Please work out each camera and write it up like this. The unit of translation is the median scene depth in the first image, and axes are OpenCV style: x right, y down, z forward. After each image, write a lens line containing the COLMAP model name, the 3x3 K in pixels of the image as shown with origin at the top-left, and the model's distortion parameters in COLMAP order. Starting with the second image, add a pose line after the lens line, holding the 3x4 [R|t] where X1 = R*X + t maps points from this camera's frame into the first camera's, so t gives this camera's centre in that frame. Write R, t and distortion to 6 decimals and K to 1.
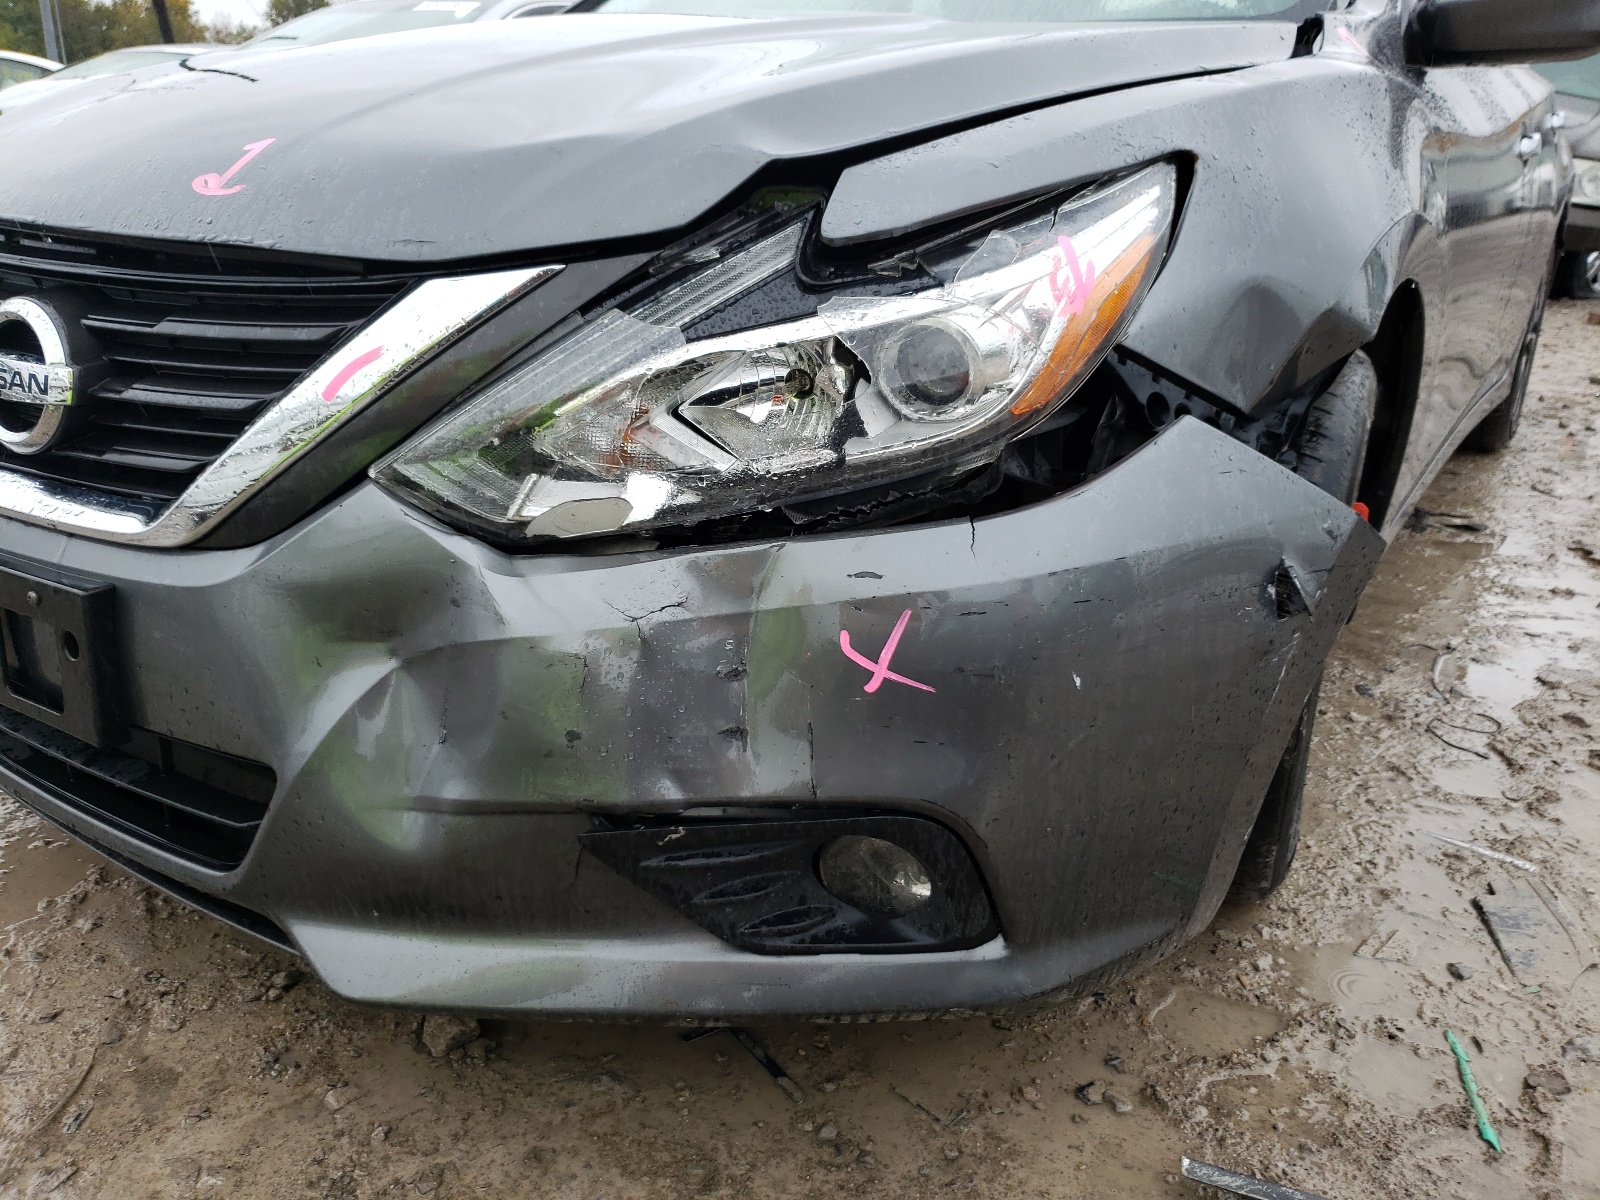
lens RADIAL K [[1202.7, 0, 778.6], [0, 1202.7, 598.7], [0, 0, 1]] dist [0.021715, 0.003579]
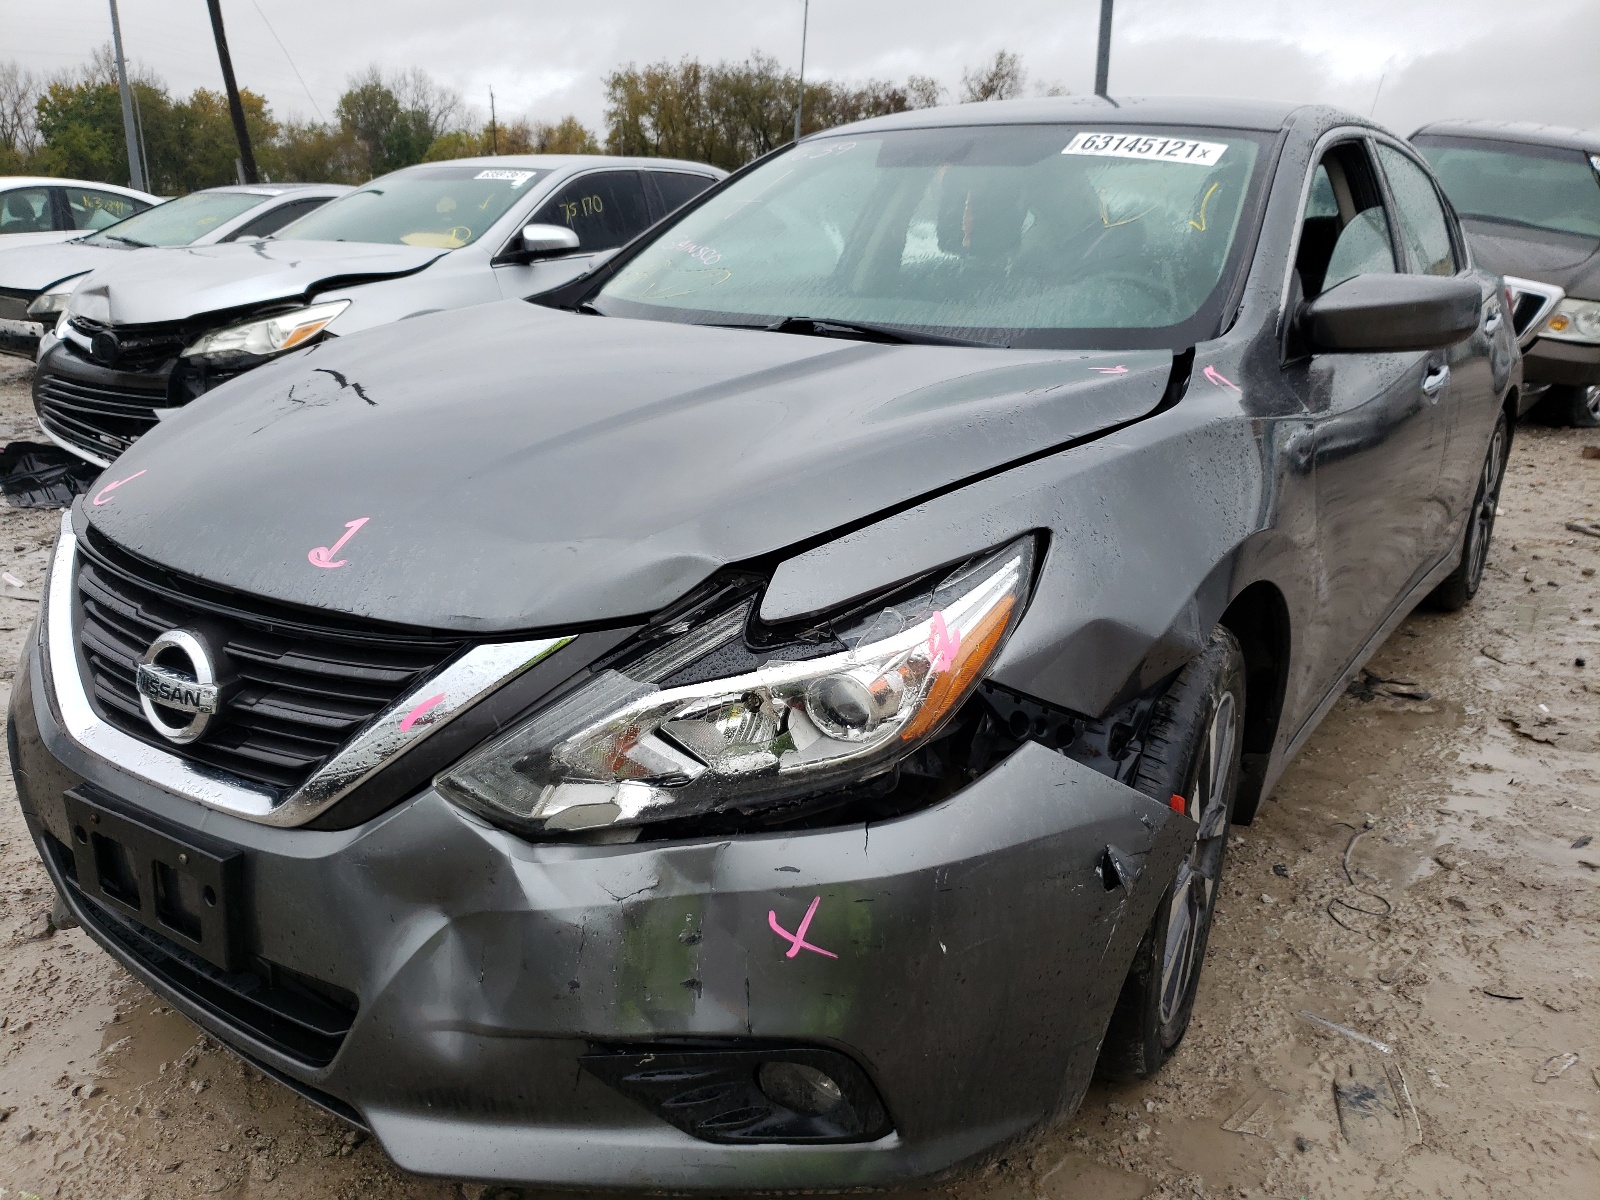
lens RADIAL K [[1226.8, 0, 800.0], [0, 1226.8, 600.0], [0, 0, 1]] dist [-0.002951, 0.040953]
pose [[0.999626, 0.006689, -0.026534, 0.103621], [-0.008013, 0.998710, -0.050140, -0.220287], [0.026164, 0.050334, 0.998390, -0.355599]]
